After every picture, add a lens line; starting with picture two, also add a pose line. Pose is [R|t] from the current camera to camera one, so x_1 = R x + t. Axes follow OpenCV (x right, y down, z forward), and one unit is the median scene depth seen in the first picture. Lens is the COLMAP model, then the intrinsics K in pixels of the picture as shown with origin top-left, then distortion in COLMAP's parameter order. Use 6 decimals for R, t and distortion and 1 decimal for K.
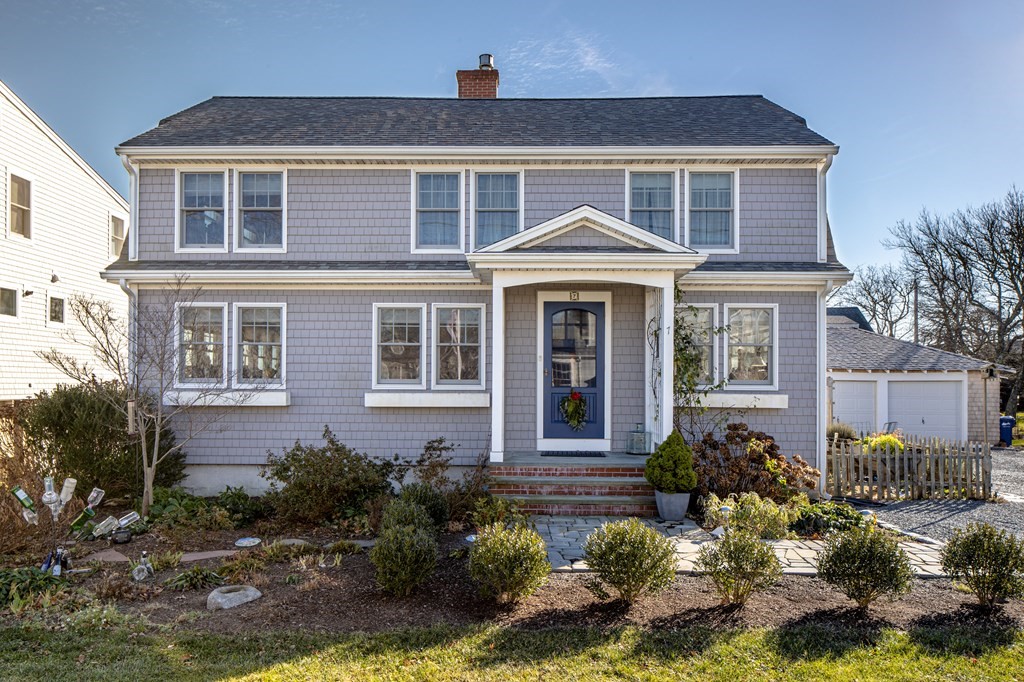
lens RADIAL K [[697.4, 0, 513.2], [0, 697.4, 380.6], [0, 0, 1]] dist [-0.006144, -0.001088]
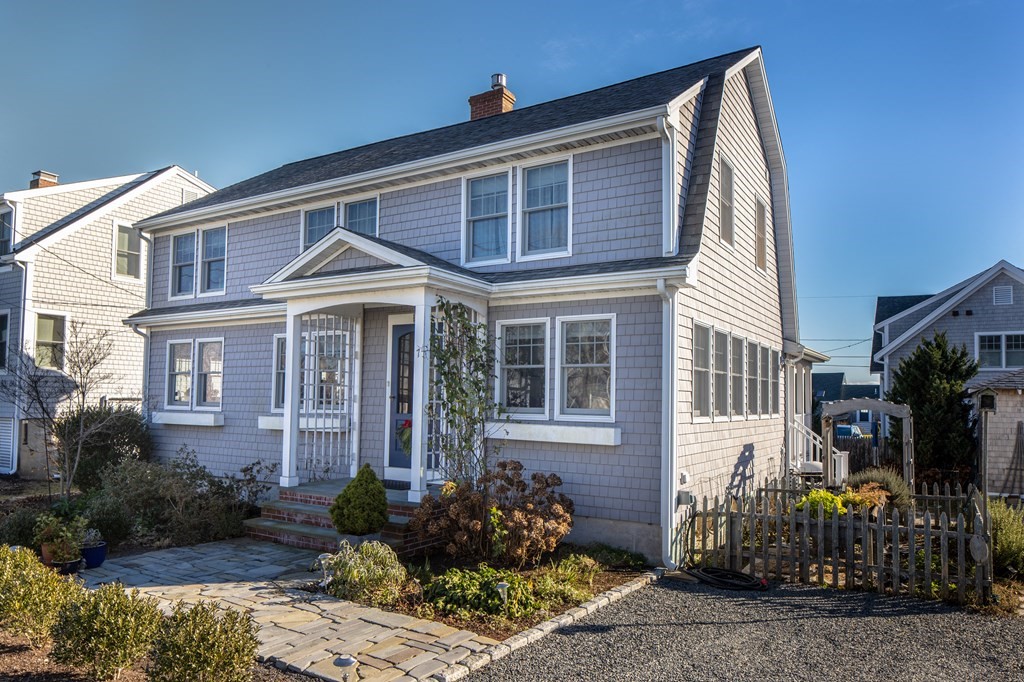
lens RADIAL K [[699.5, 0, 510.8], [0, 699.5, 369.4], [0, 0, 1]] dist [-0.003408, -0.002572]
pose [[0.852029, -0.016625, -0.523230, 0.694254], [-0.006374, 0.999092, -0.042124, -0.011806], [0.523456, 0.039226, 0.851150, 0.258878]]
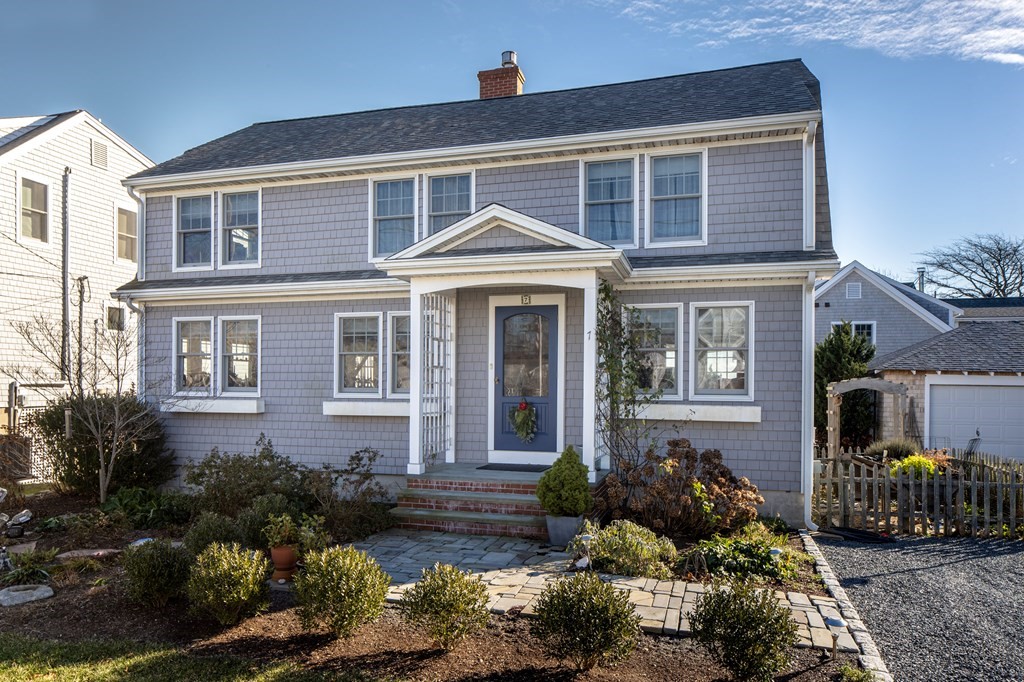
lens RADIAL K [[698.3, 0, 512.5], [0, 698.3, 386.8], [0, 0, 1]] dist [-0.005681, -0.001269]
pose [[0.963251, 0.000421, -0.268603, 0.323503], [0.001458, 0.999976, 0.006795, -0.010123], [0.268600, -0.006937, 0.963227, 0.086567]]
